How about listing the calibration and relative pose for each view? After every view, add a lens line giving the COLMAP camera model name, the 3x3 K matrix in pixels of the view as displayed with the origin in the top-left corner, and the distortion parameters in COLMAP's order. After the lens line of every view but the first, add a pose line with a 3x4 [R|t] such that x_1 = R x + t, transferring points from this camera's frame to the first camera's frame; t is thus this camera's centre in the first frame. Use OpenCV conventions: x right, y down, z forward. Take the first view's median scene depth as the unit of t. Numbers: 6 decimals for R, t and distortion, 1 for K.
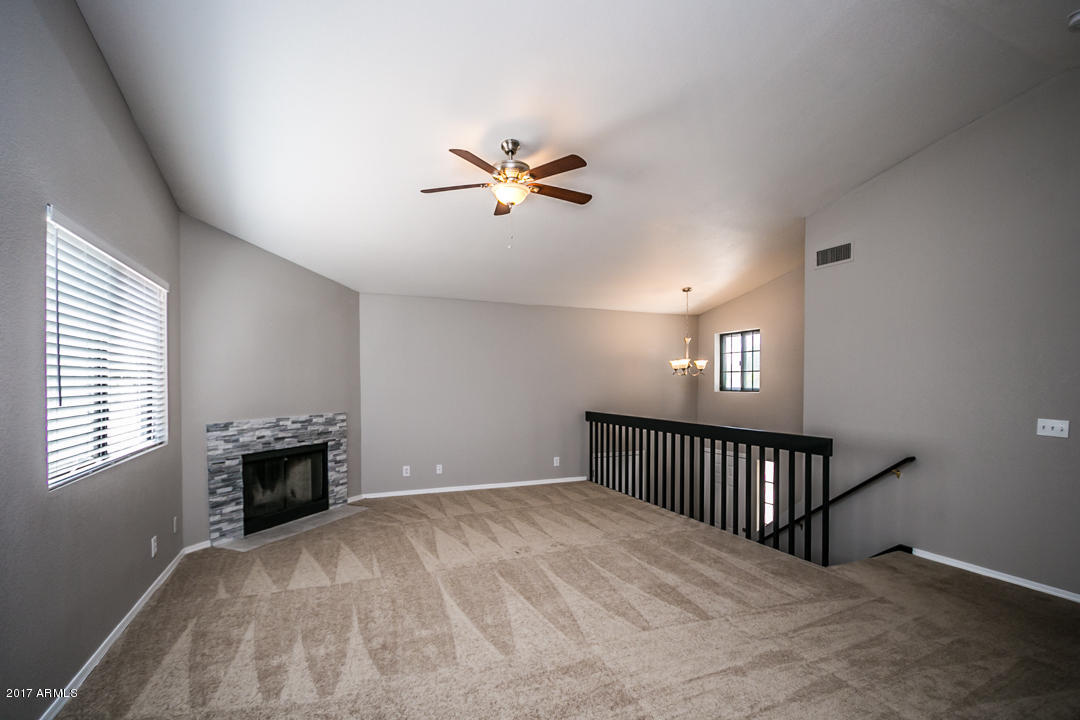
lens RADIAL K [[509.6, 0, 537.8], [0, 509.6, 373.8], [0, 0, 1]] dist [-0.012711, -0.000404]
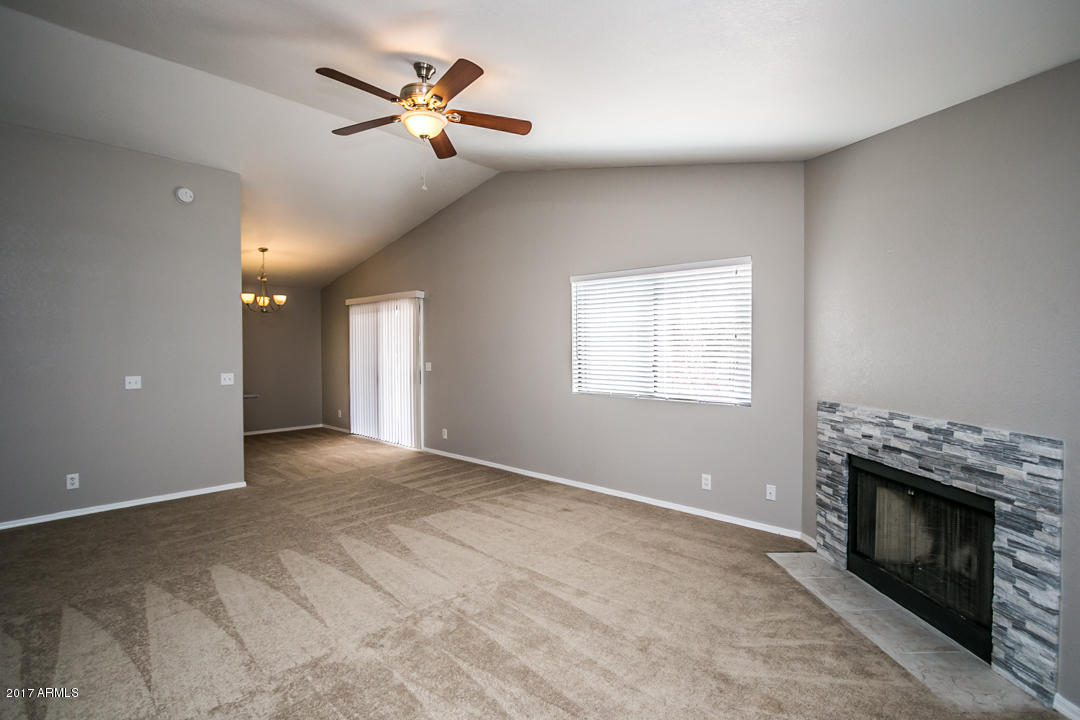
lens RADIAL K [[515.7, 0, 530.8], [0, 515.7, 364.1], [0, 0, 1]] dist [-0.001415, -0.000124]
pose [[-0.918830, 0.011758, -0.394479, 0.094134], [0.006694, 0.999877, 0.014211, 0.022855], [0.394597, 0.010417, -0.918795, 1.427967]]
